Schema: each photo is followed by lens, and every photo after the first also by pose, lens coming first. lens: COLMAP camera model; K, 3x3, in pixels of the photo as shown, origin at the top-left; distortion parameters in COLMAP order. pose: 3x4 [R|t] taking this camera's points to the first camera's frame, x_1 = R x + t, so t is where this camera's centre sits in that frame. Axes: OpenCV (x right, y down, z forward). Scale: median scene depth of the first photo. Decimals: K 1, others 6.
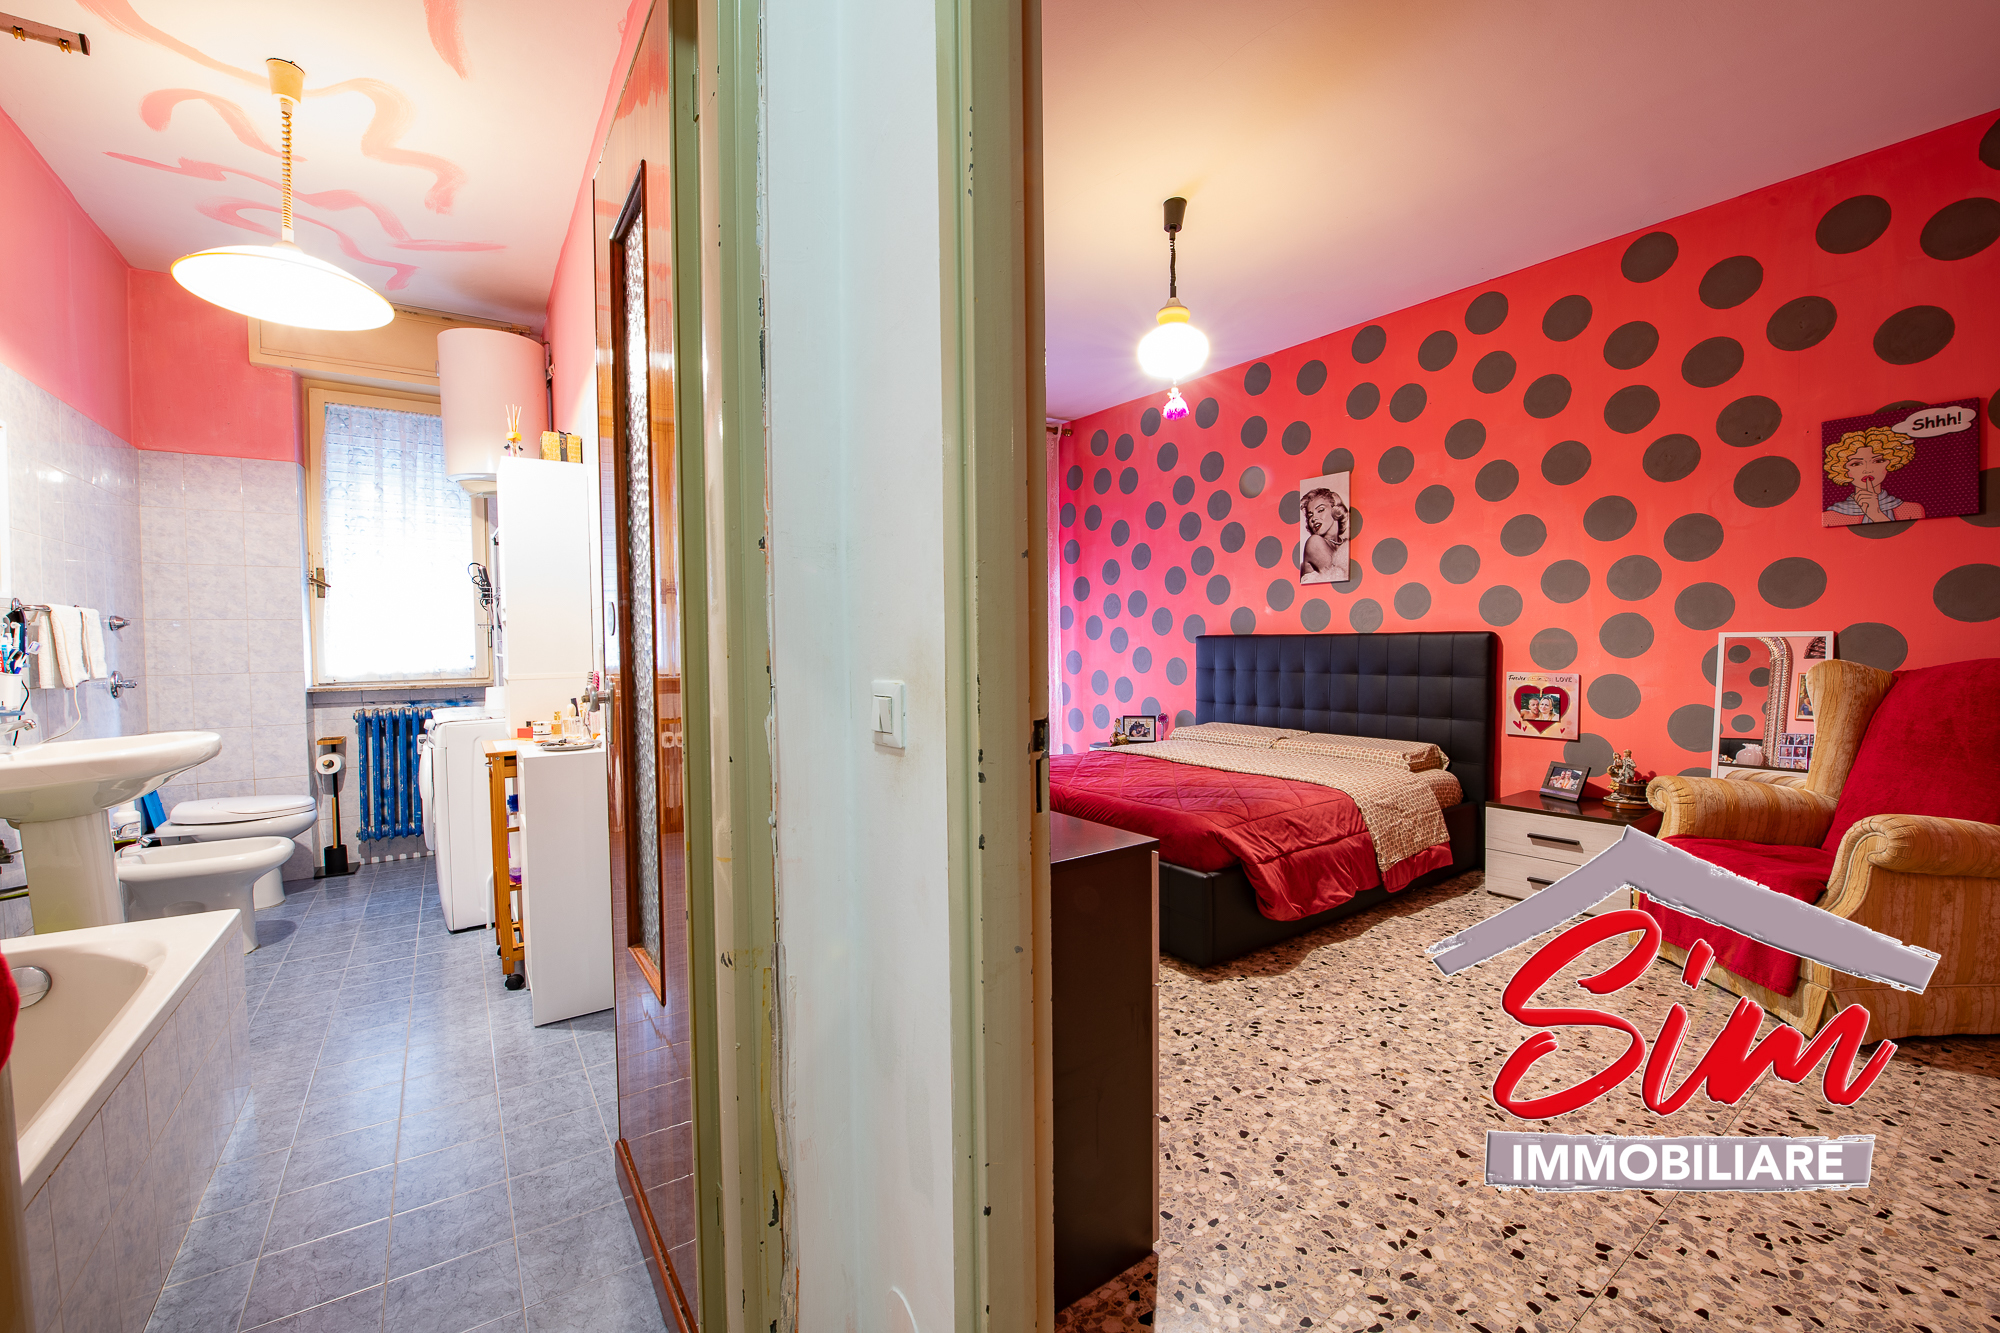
lens RADIAL K [[799.8, 0, 998.9], [0, 799.8, 669.7], [0, 0, 1]] dist [-0.019809, -0.000263]
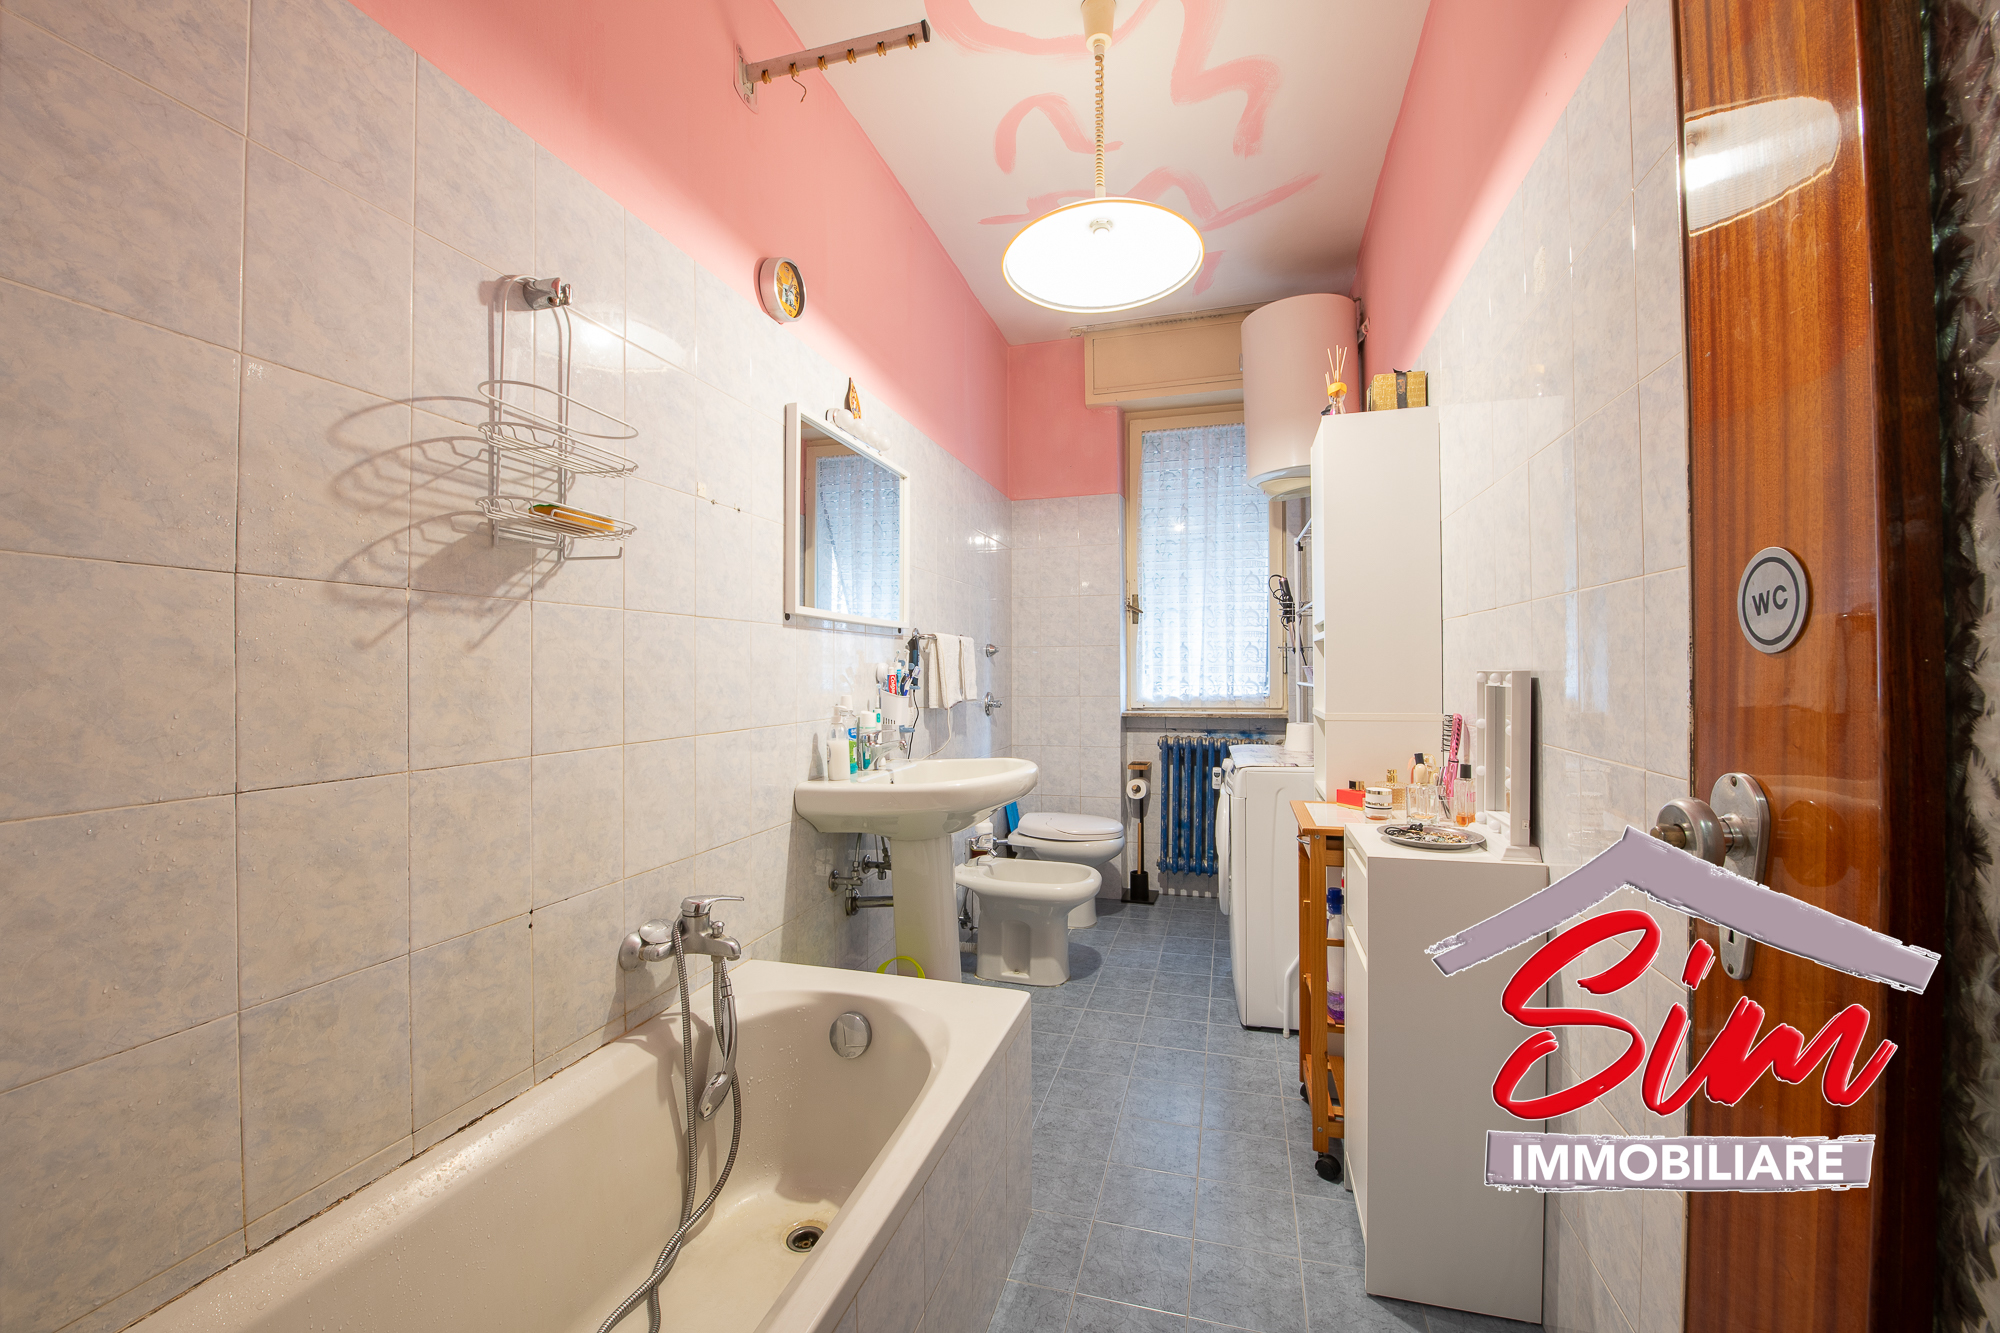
lens RADIAL K [[799.8, 0, 998.9], [0, 799.8, 669.7], [0, 0, 1]] dist [-0.019809, -0.000263]
pose [[0.629405, 0.004642, -0.777063, -0.179661], [-0.029563, 0.999401, -0.017974, -0.008923], [0.776515, 0.034285, 0.629166, 0.229467]]
